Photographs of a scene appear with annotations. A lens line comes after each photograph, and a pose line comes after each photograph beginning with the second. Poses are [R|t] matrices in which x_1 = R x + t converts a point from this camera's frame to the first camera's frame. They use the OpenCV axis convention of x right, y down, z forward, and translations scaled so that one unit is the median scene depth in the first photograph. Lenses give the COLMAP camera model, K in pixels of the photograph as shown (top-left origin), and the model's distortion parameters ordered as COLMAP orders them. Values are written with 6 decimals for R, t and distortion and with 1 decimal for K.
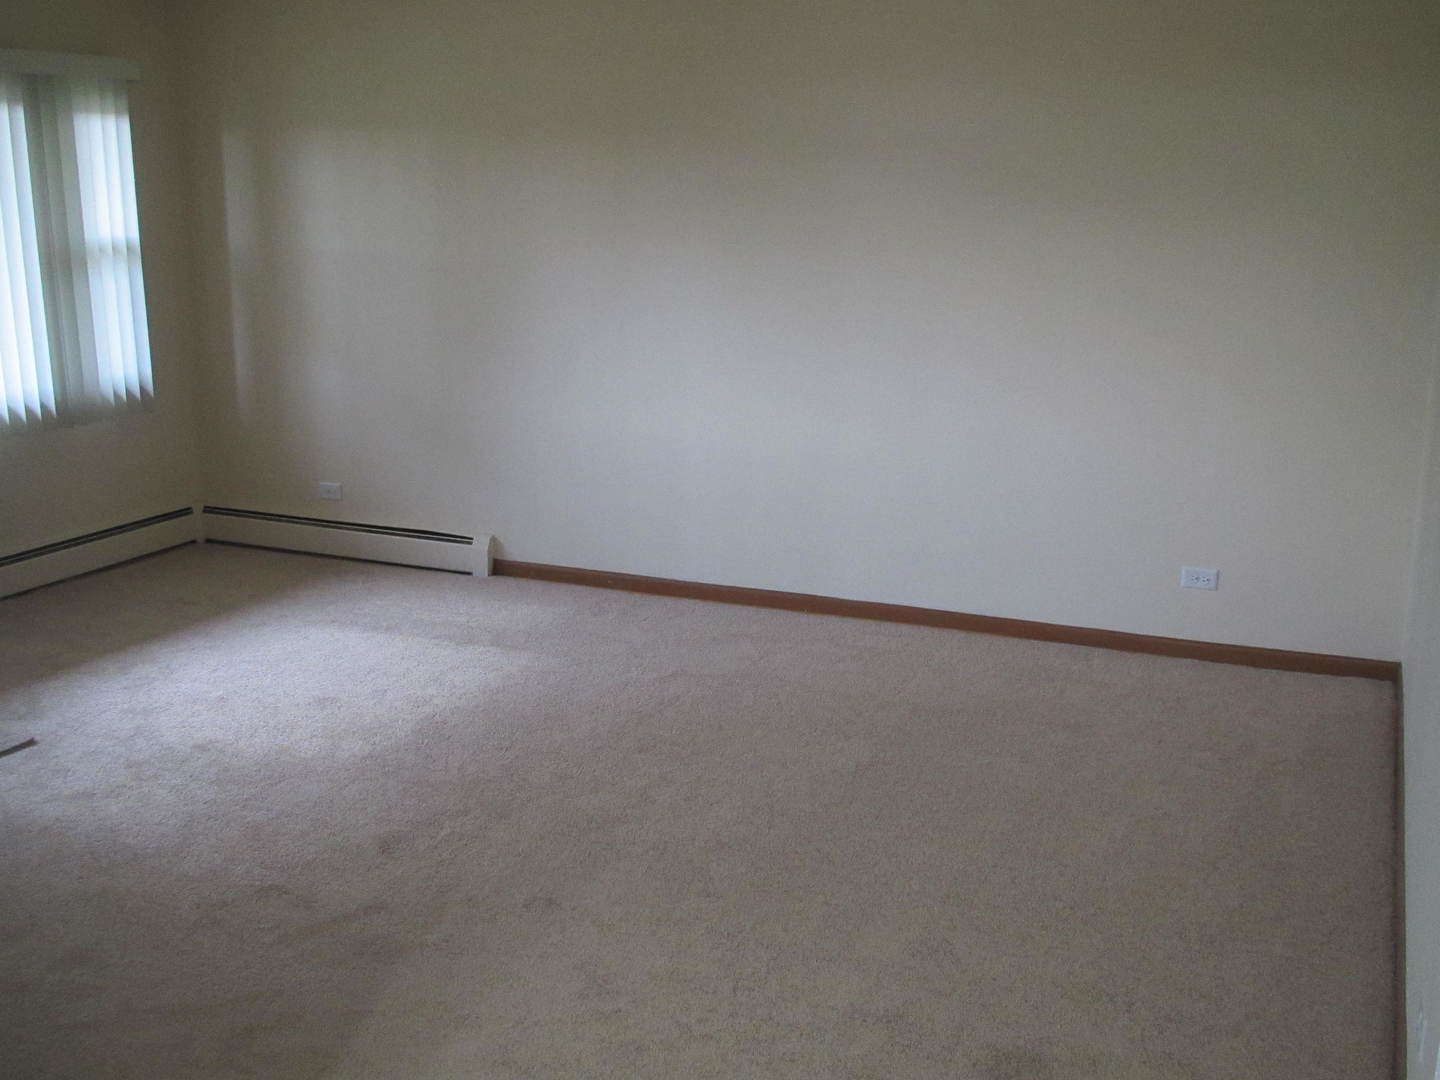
lens RADIAL K [[1535.2, 0, 709.8], [0, 1535.2, 538.1], [0, 0, 1]] dist [-0.042529, 0.032835]
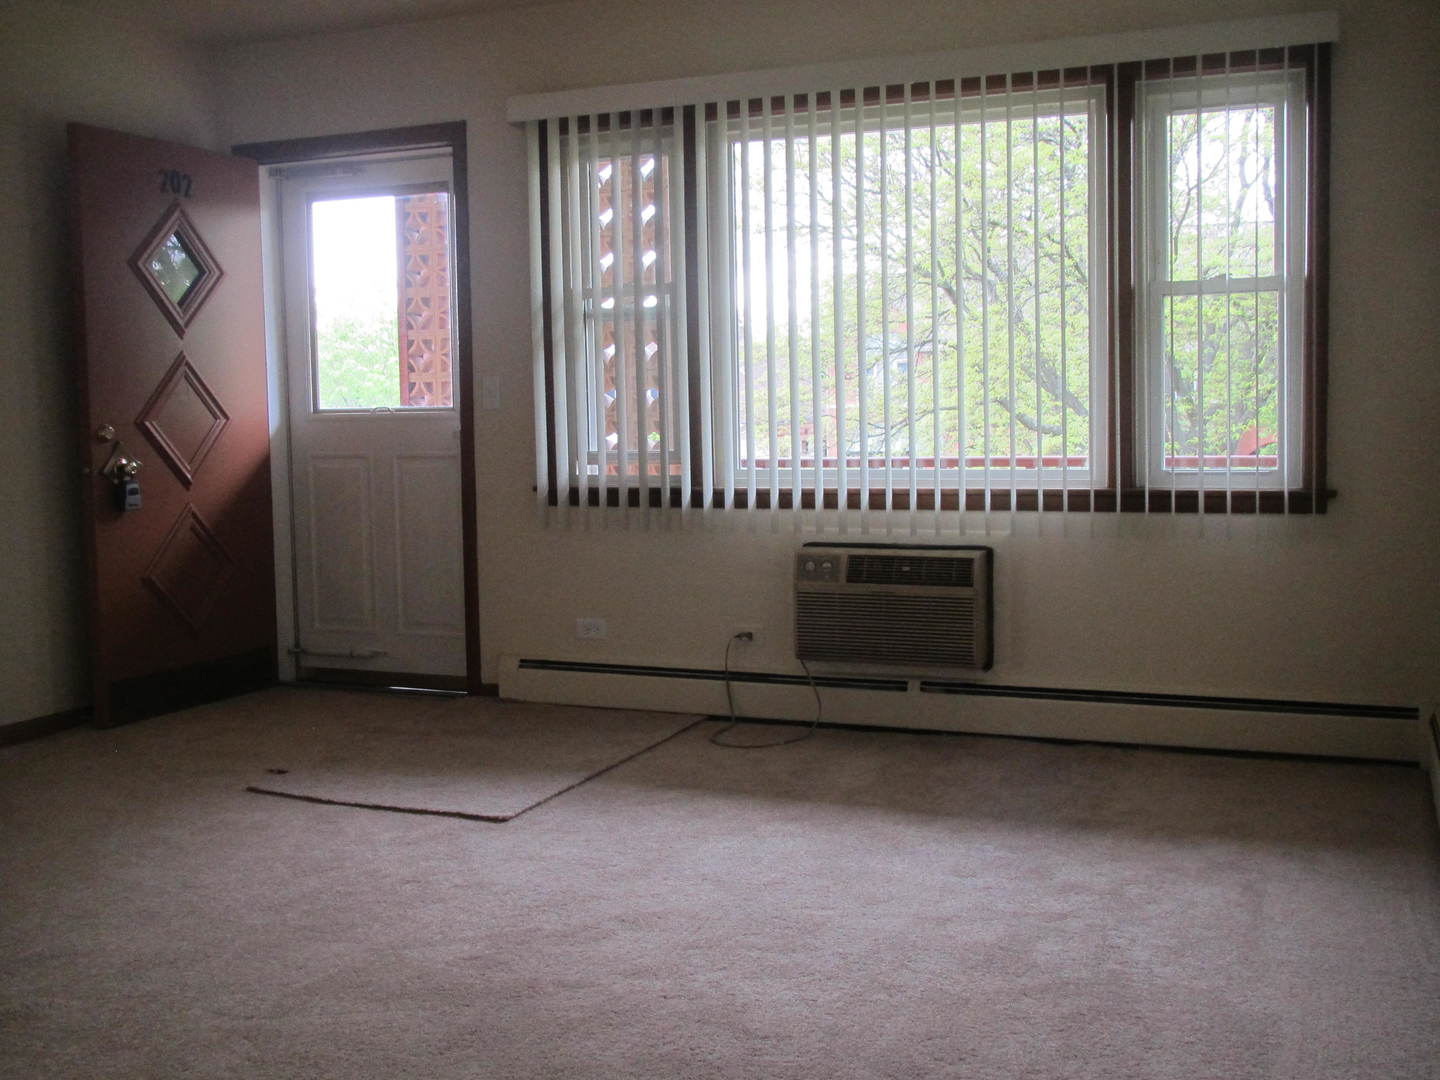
lens RADIAL K [[1545.6, 0, 720.0], [0, 1545.6, 540.0], [0, 0, 1]] dist [-0.090196, 0.118944]
pose [[0.028237, 0.083488, -0.996109, 0.302892], [-0.216274, 0.973413, 0.075455, -0.082197], [0.975924, 0.213301, 0.045543, 0.766480]]
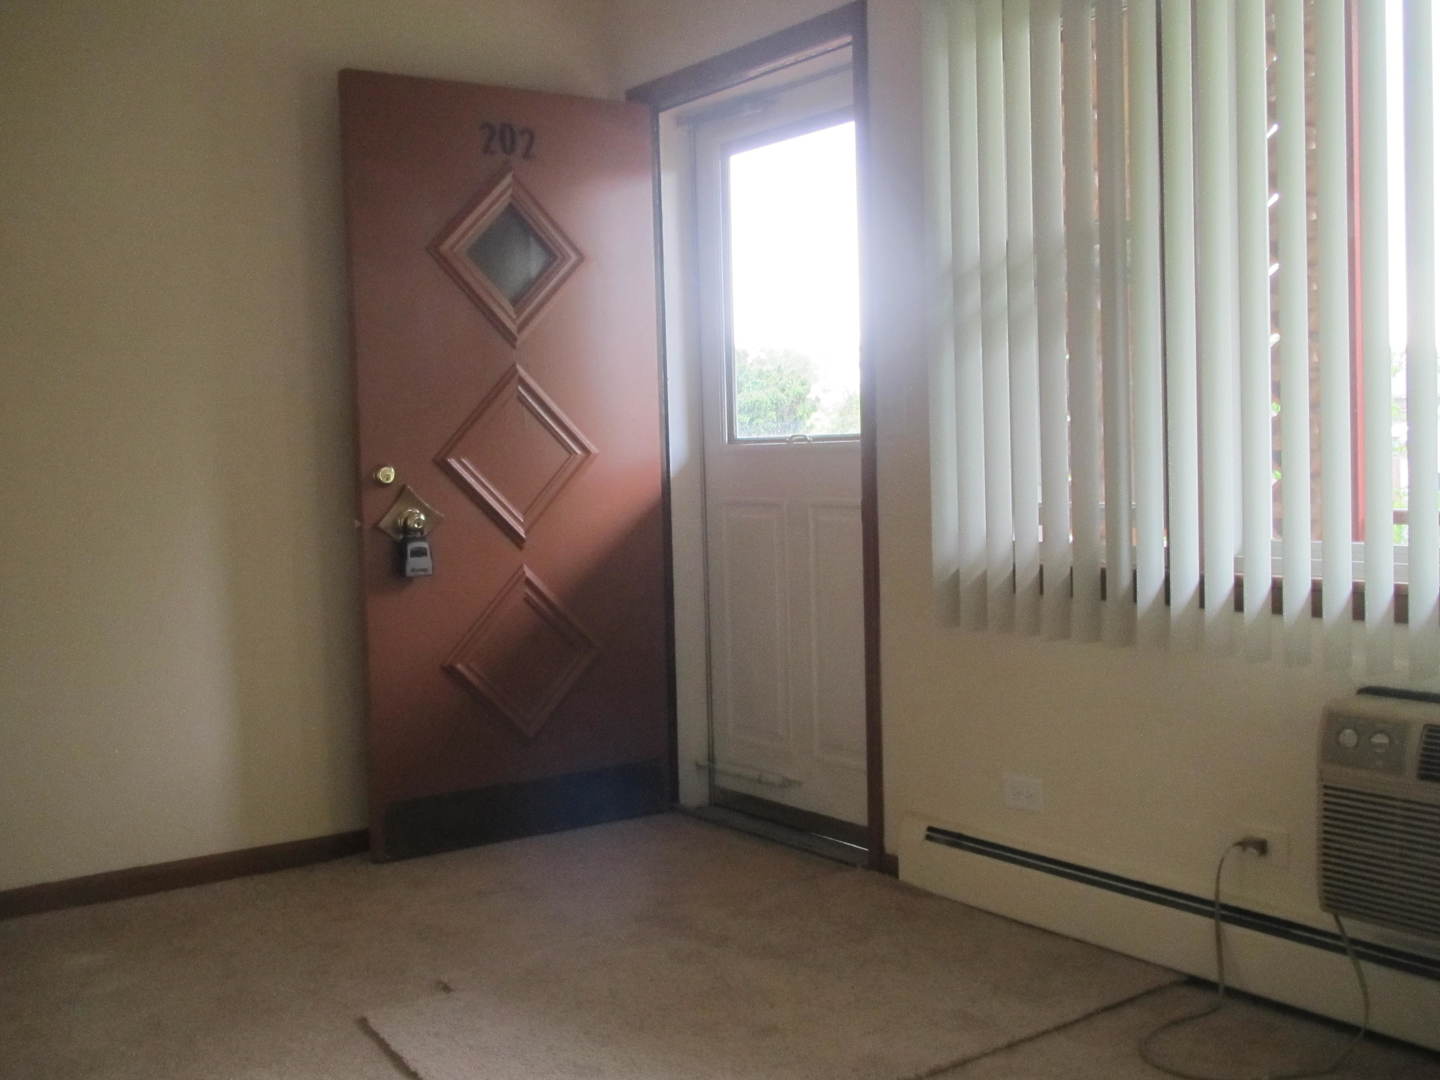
lens RADIAL K [[1545.6, 0, 720.0], [0, 1545.6, 540.0], [0, 0, 1]] dist [-0.090196, 0.118944]
pose [[-0.497712, 0.064944, -0.864908, -0.052398], [-0.173628, 0.969548, 0.172715, -0.110761], [0.849786, 0.236134, -0.471279, 0.886125]]
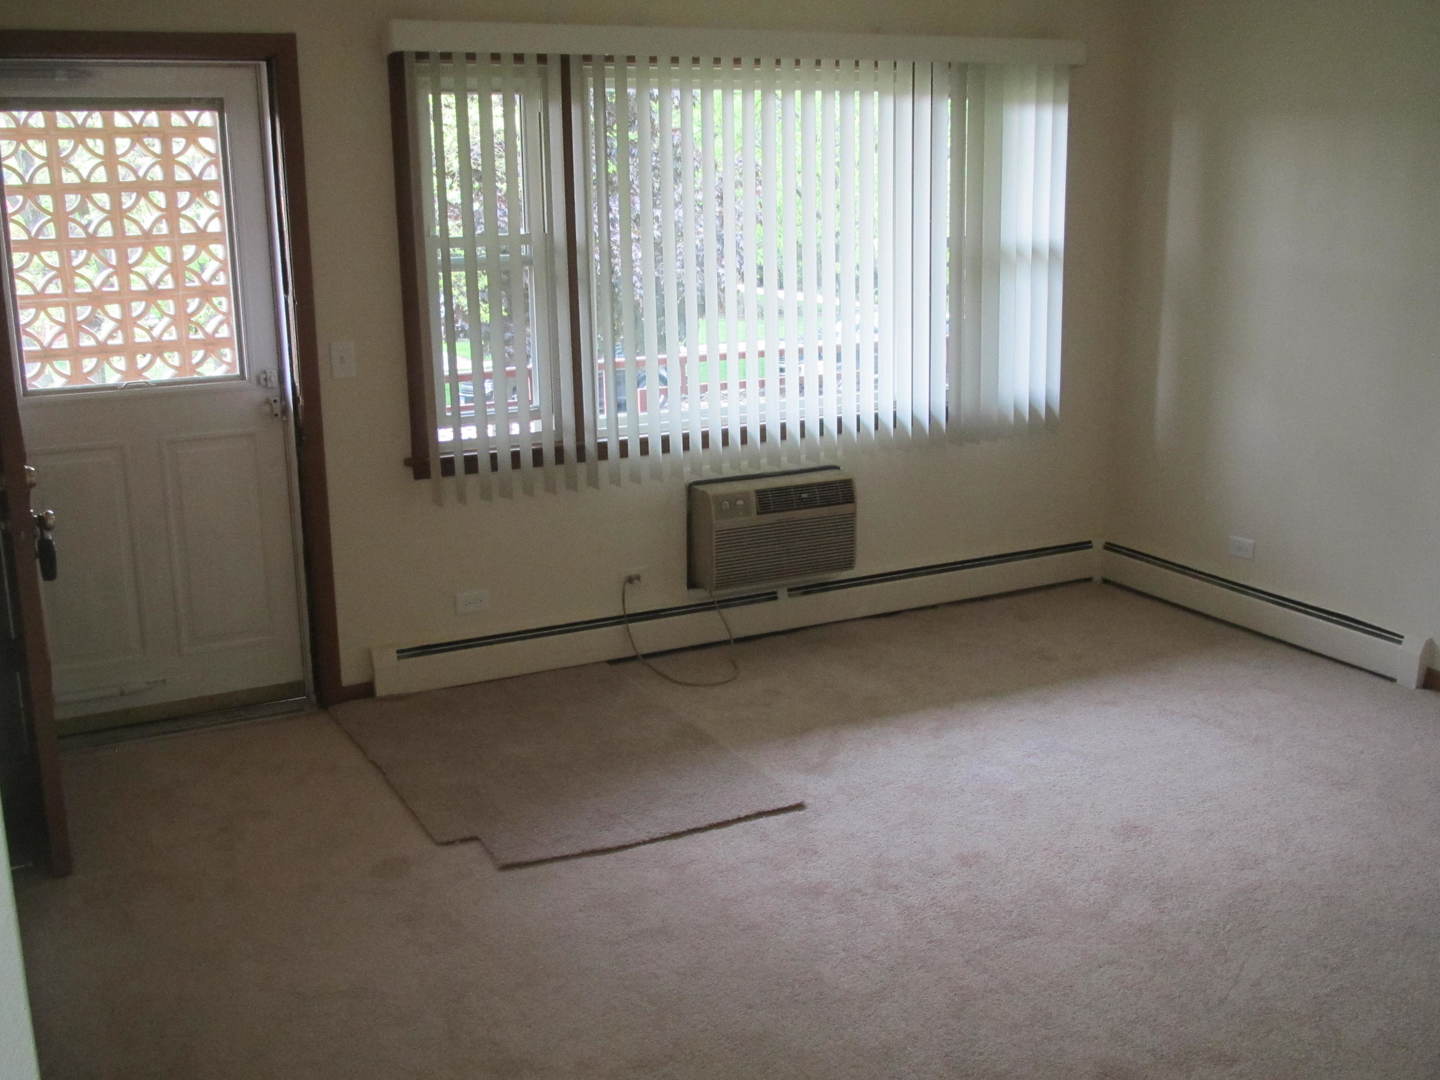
lens RADIAL K [[1545.6, 0, 720.0], [0, 1545.6, 540.0], [0, 0, 1]] dist [-0.090196, 0.118944]
pose [[0.788248, 0.140001, -0.599220, 0.031859], [-0.131966, 0.989579, 0.057609, -0.049585], [0.601040, 0.033666, 0.798509, 0.170242]]
